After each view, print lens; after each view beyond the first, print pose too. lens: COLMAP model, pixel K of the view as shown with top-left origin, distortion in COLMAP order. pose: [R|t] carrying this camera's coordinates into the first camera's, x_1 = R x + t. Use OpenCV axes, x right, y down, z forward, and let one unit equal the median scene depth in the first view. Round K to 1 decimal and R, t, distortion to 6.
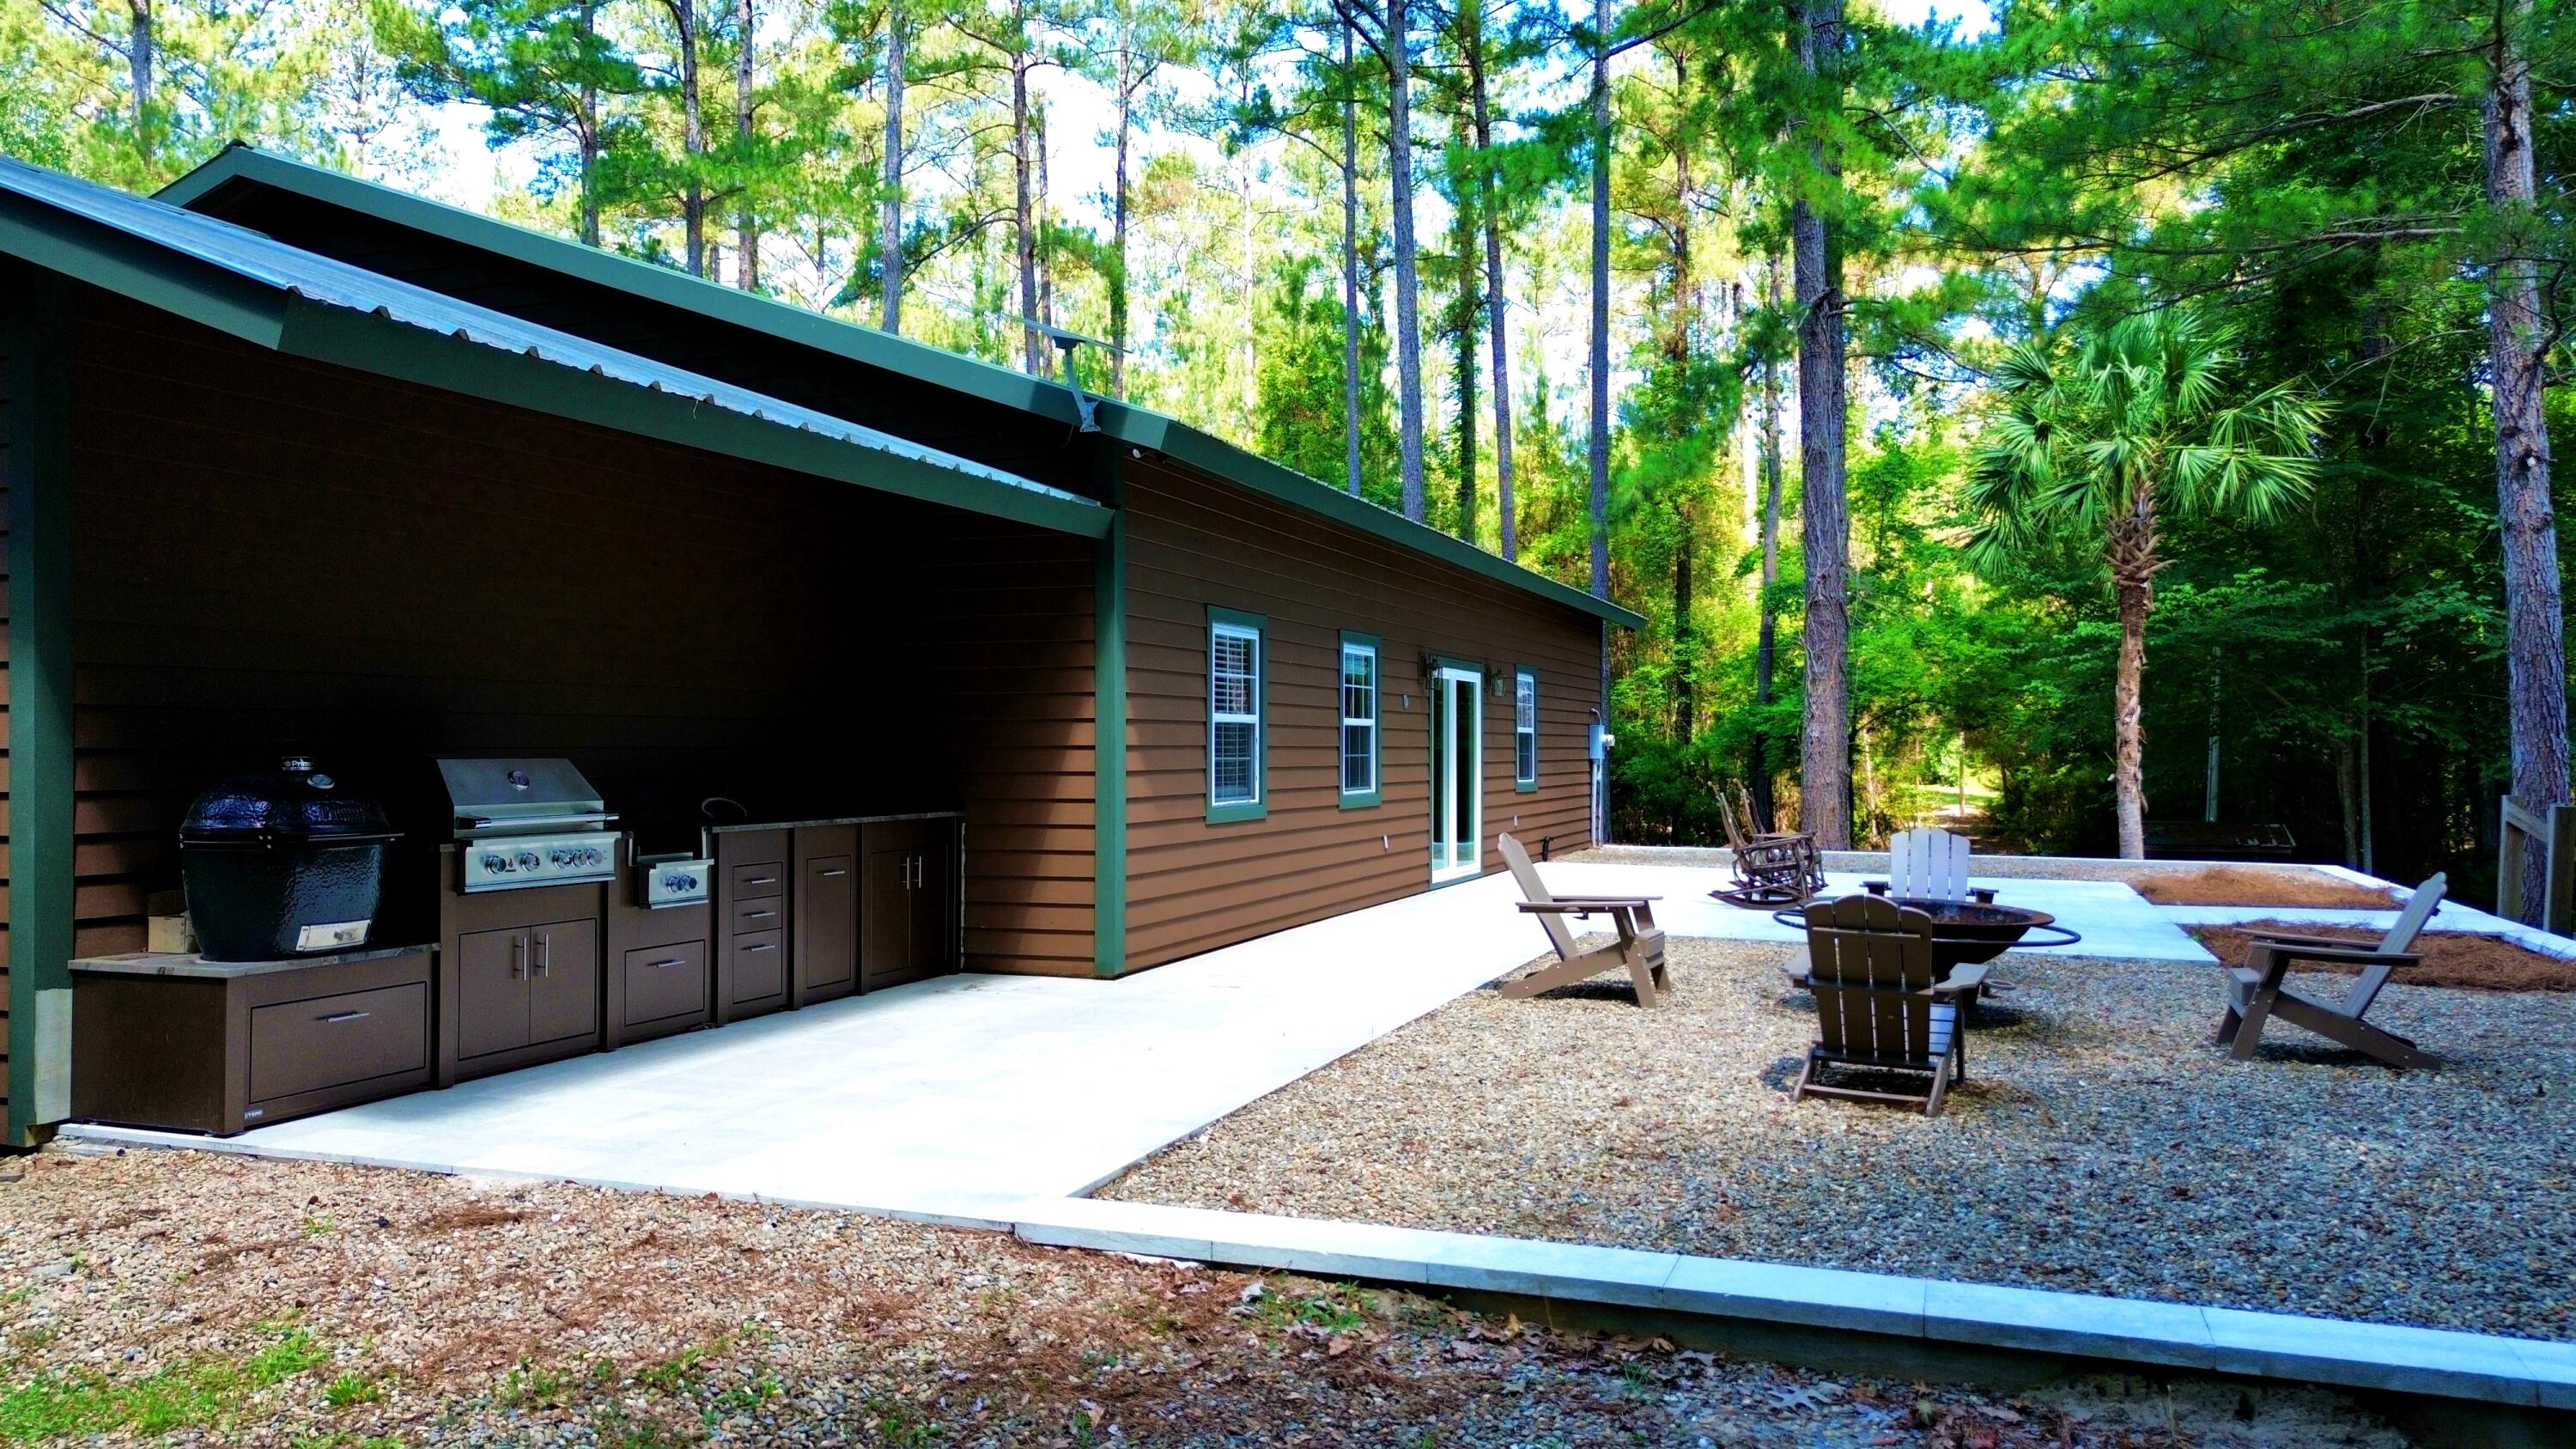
lens RADIAL K [[1814.7, 0, 1266.0], [0, 1814.7, 730.9], [0, 0, 1]] dist [0.074159, -0.039687]
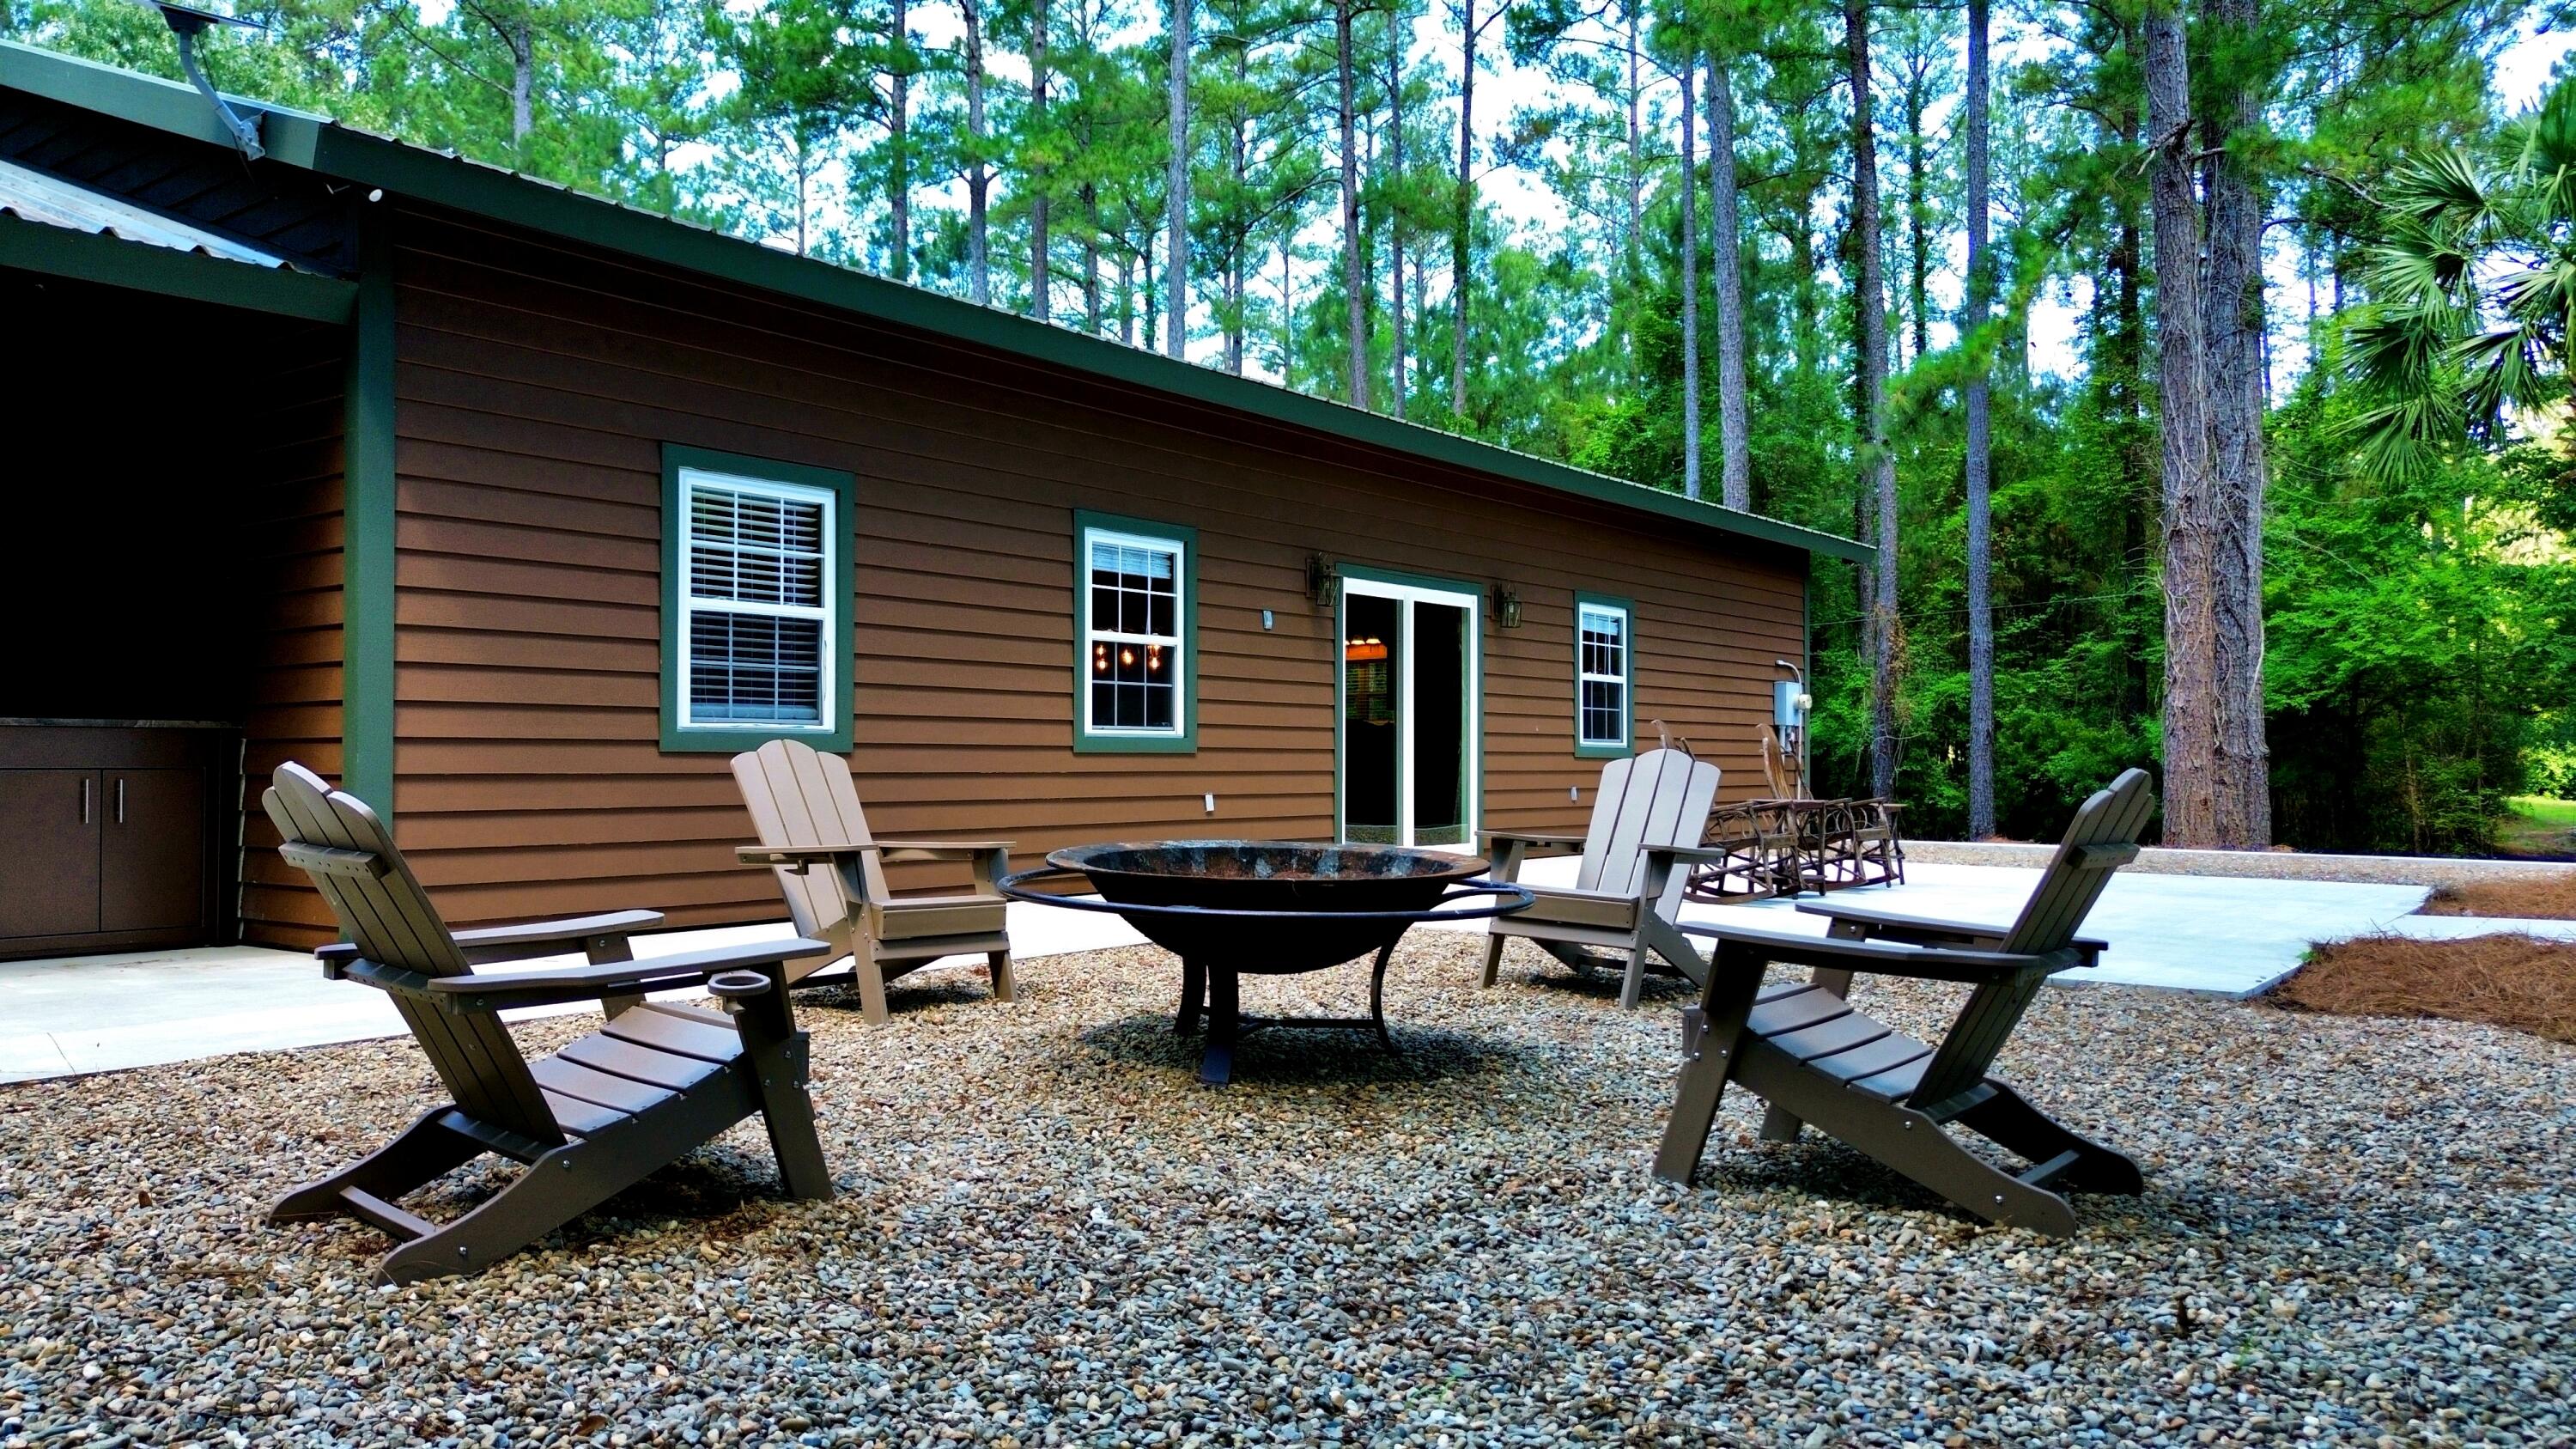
lens RADIAL K [[1814.7, 0, 1282.4], [0, 1814.7, 727.2], [0, 0, 1]] dist [0.074159, -0.039687]
pose [[0.958074, -0.005527, -0.286469, 0.458624], [0.002436, 0.999935, -0.011145, 0.057224], [0.286512, 0.009980, 0.958025, 0.429892]]
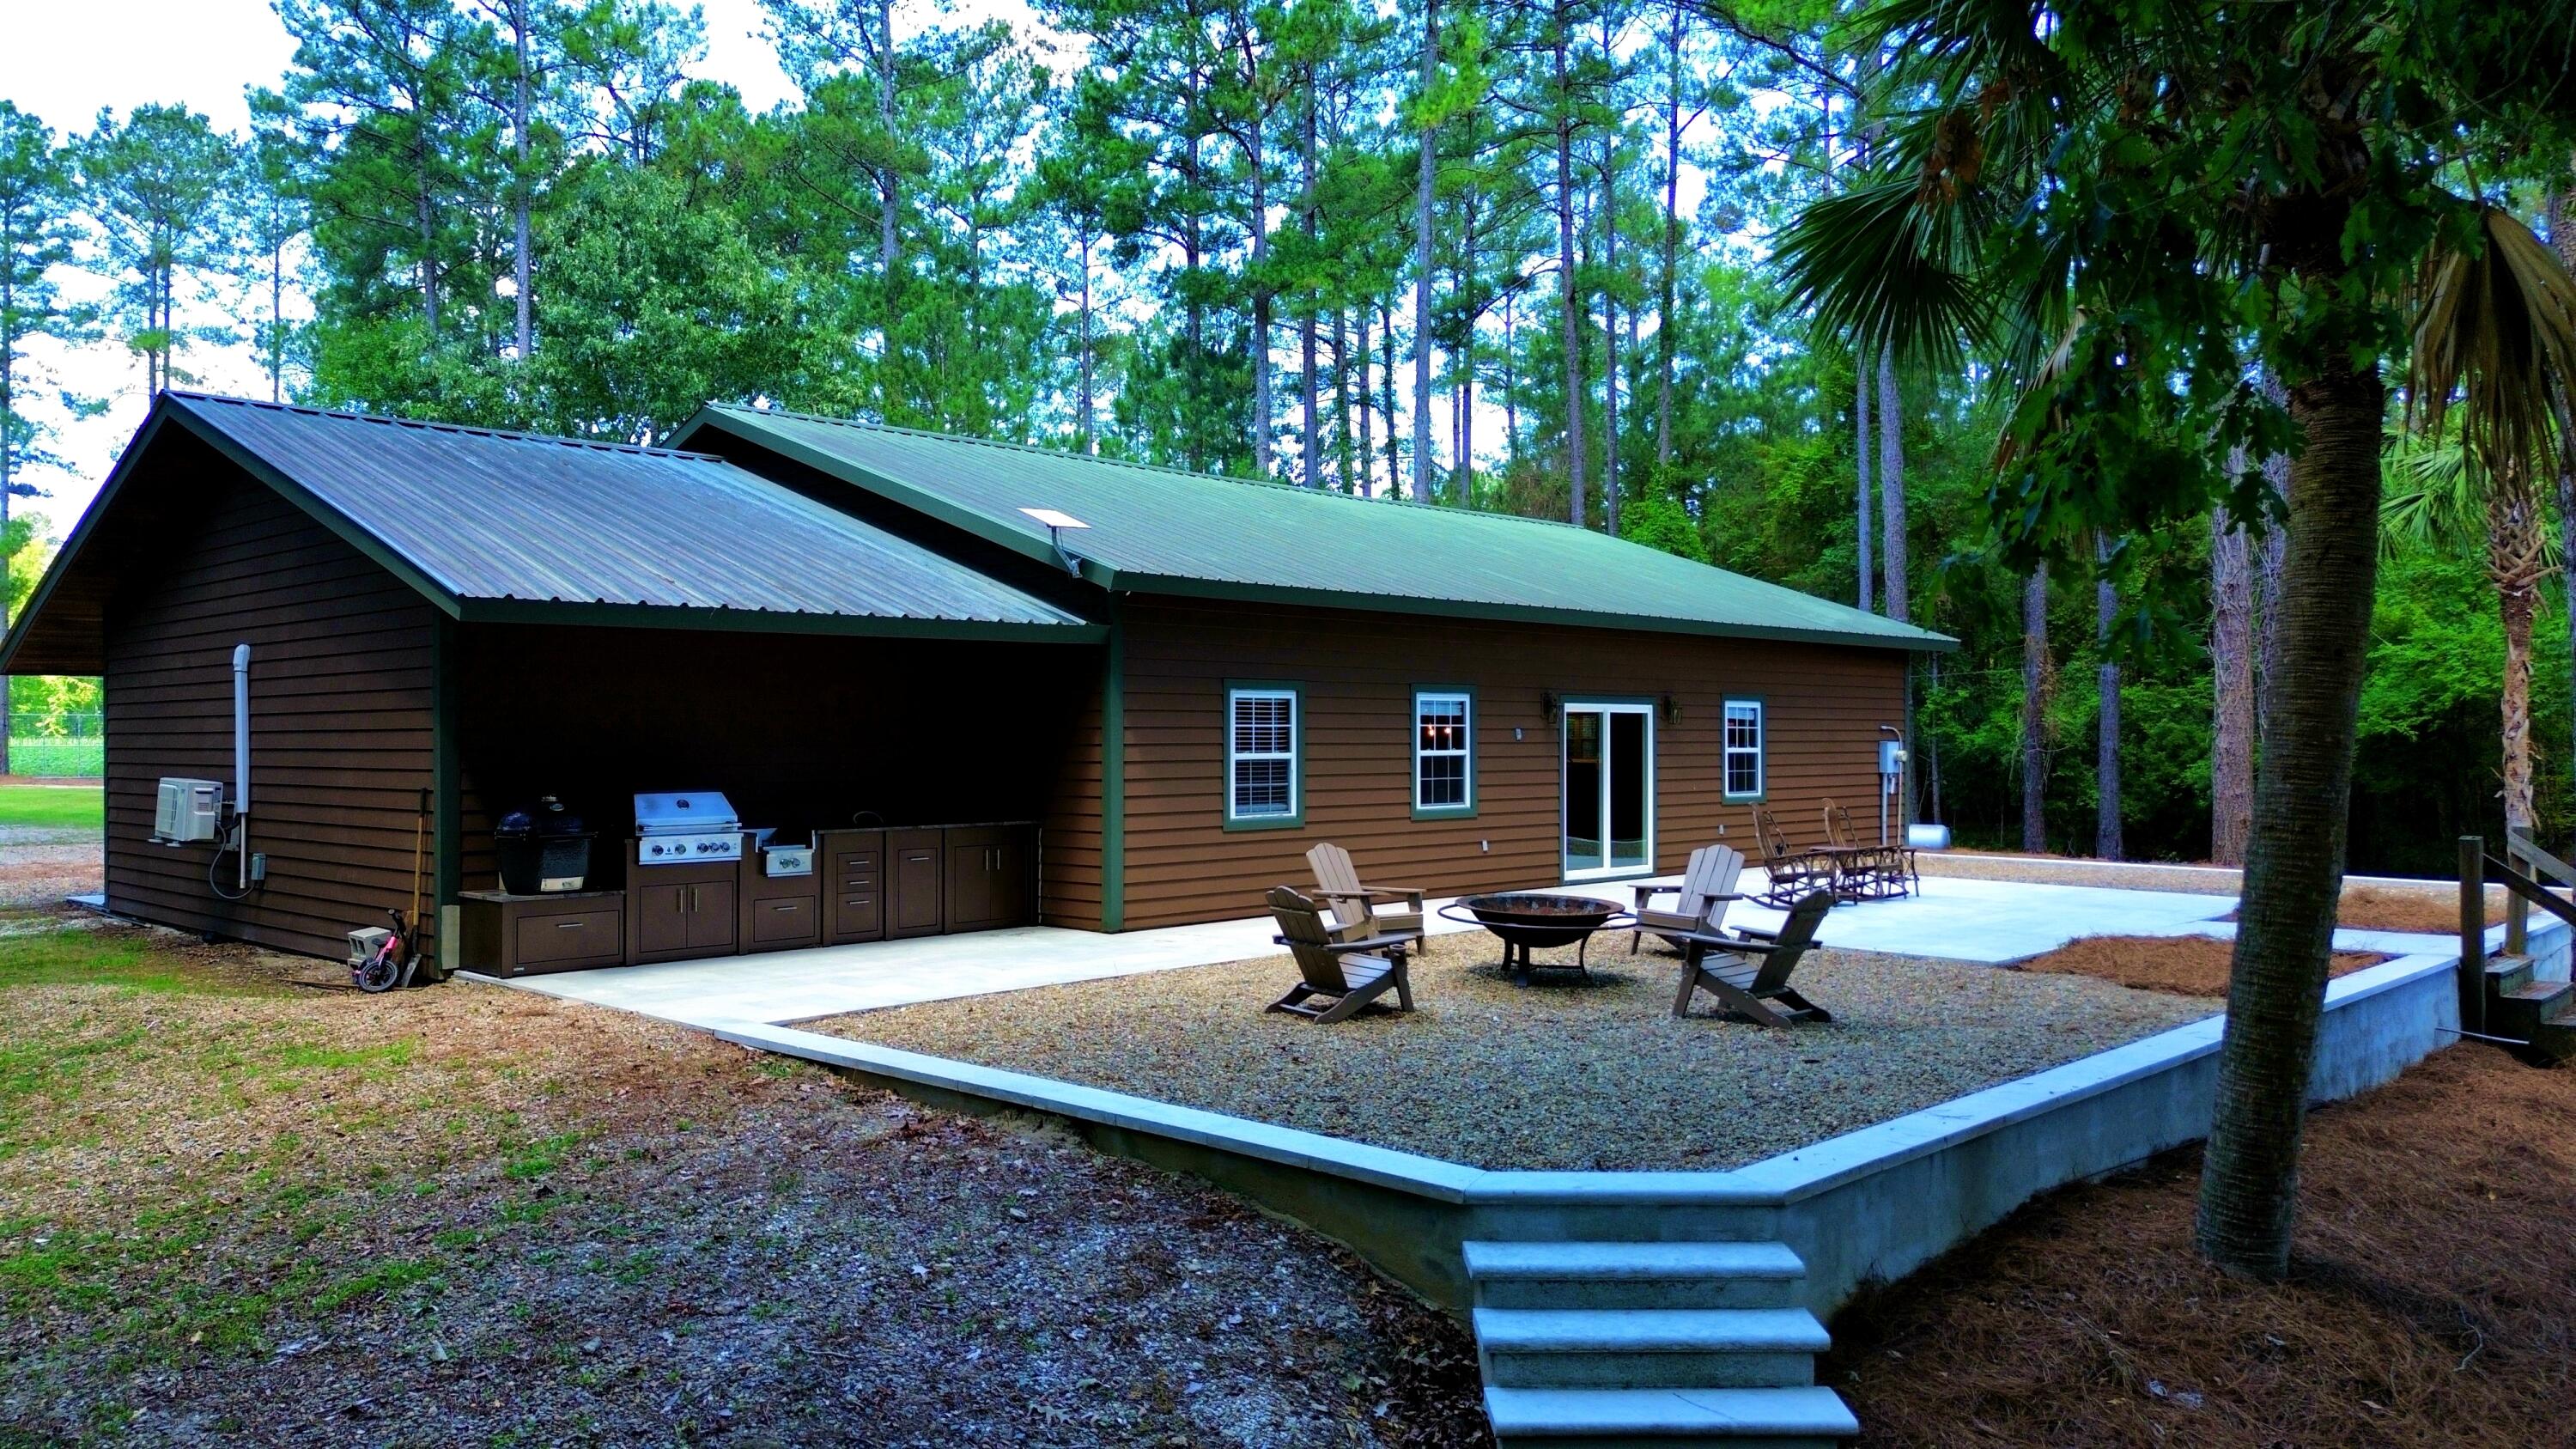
lens RADIAL K [[1814.7, 0, 1285.3], [0, 1814.7, 724.6], [0, 0, 1]] dist [0.074159, -0.039687]
pose [[0.918306, -0.002786, -0.395862, 0.654387], [0.004476, 0.999984, 0.003345, -0.042548], [0.395846, -0.004844, 0.918304, -0.335283]]
